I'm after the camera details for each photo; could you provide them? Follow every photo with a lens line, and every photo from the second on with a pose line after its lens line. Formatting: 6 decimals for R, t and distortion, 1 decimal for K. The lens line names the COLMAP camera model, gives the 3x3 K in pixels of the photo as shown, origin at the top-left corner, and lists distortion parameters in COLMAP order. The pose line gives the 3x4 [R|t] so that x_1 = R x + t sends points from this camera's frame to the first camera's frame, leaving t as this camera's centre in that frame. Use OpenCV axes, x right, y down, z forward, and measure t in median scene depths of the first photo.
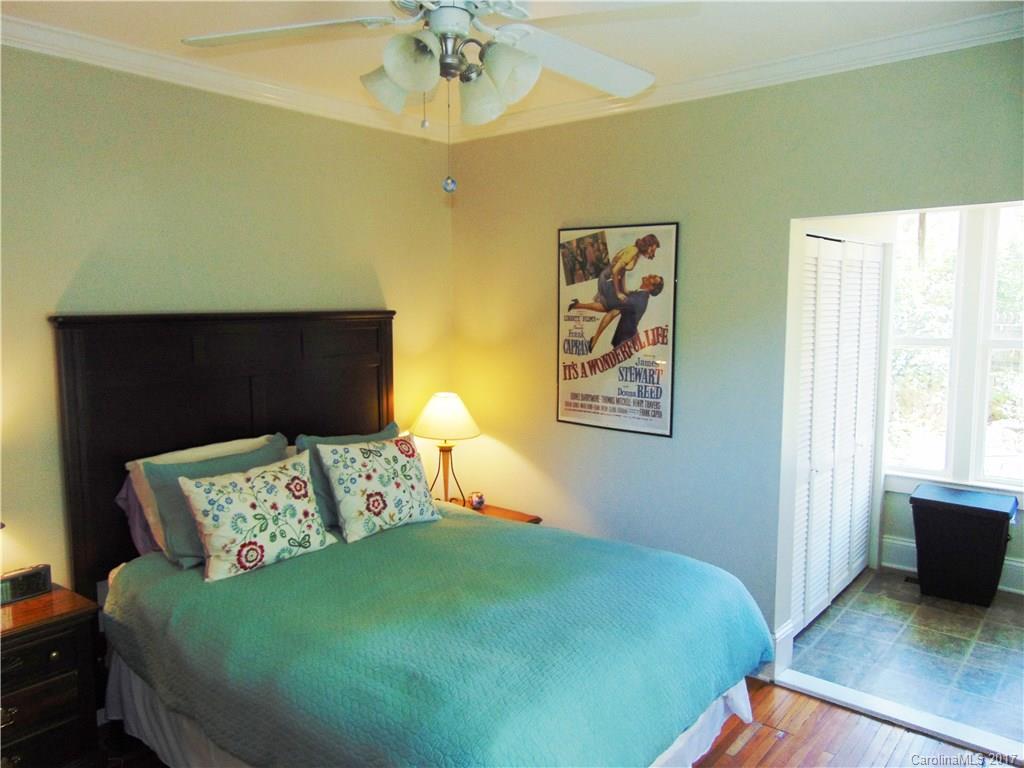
lens RADIAL K [[761.9, 0, 512.6], [0, 761.9, 380.8], [0, 0, 1]] dist [-0.030885, 0.018086]
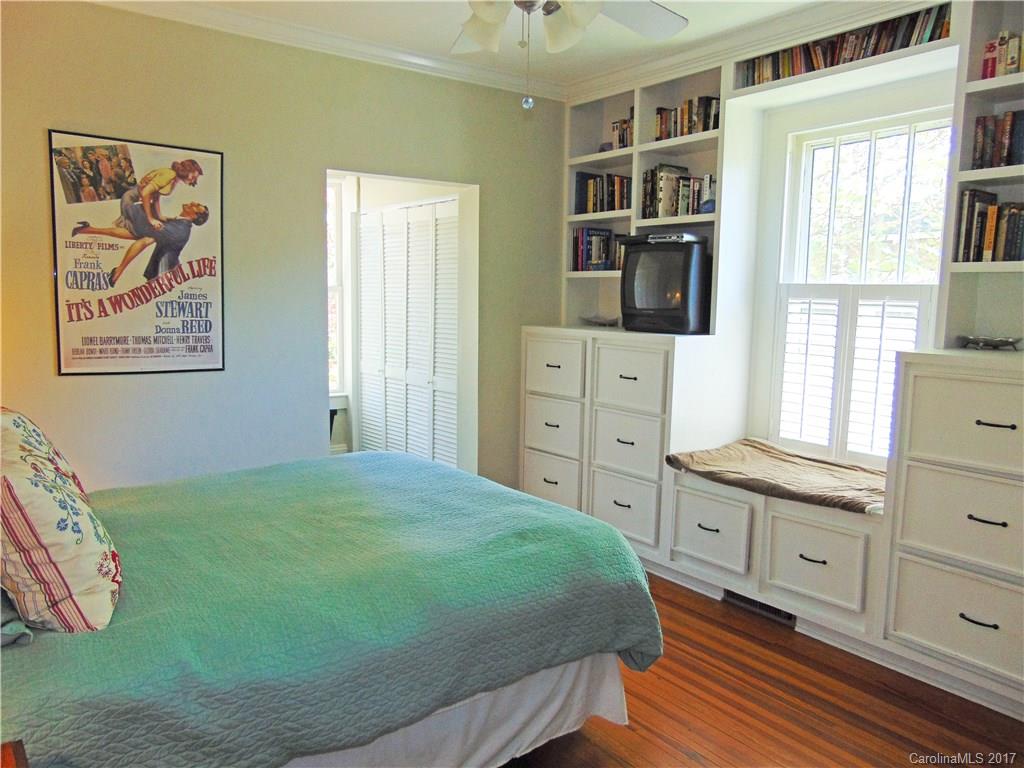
lens RADIAL K [[761.9, 0, 512.3], [0, 761.9, 386.1], [0, 0, 1]] dist [-0.030885, 0.018086]
pose [[0.215836, -0.107748, 0.970466, -0.646308], [0.085073, 0.992188, 0.091239, 0.034663], [-0.972716, 0.062868, 0.223316, 0.393609]]
